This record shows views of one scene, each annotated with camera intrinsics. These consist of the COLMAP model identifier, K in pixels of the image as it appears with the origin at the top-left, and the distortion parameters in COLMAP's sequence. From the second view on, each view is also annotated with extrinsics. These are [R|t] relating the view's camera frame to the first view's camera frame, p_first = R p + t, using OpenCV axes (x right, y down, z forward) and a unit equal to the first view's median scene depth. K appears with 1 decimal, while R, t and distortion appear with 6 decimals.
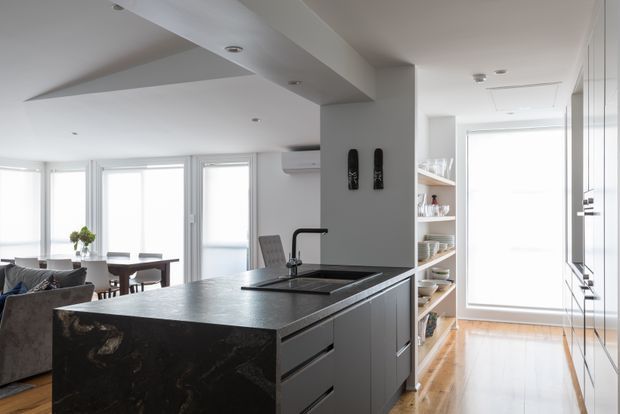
lens RADIAL K [[578.4, 0, 310.0], [0, 578.4, 207.0], [0, 0, 1]] dist [-0.001552, -0.009022]
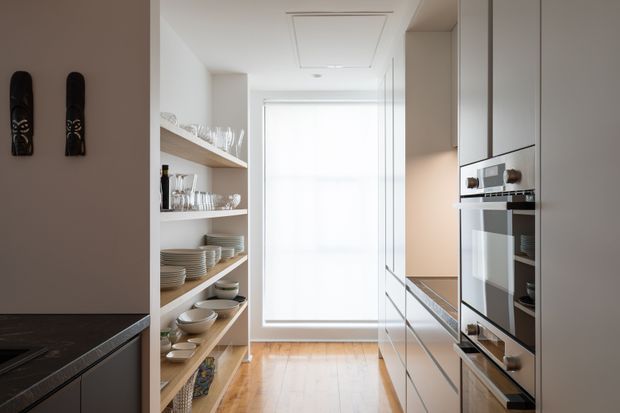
lens RADIAL K [[523.6, 0, 310.0], [0, 523.6, 206.5], [0, 0, 1]] dist [0.001342, 0.000099]
pose [[0.943343, -0.003724, 0.331800, 0.107389], [-0.000306, 0.999927, 0.012091, 0.004567], [-0.331820, -0.011507, 0.943272, 0.349786]]
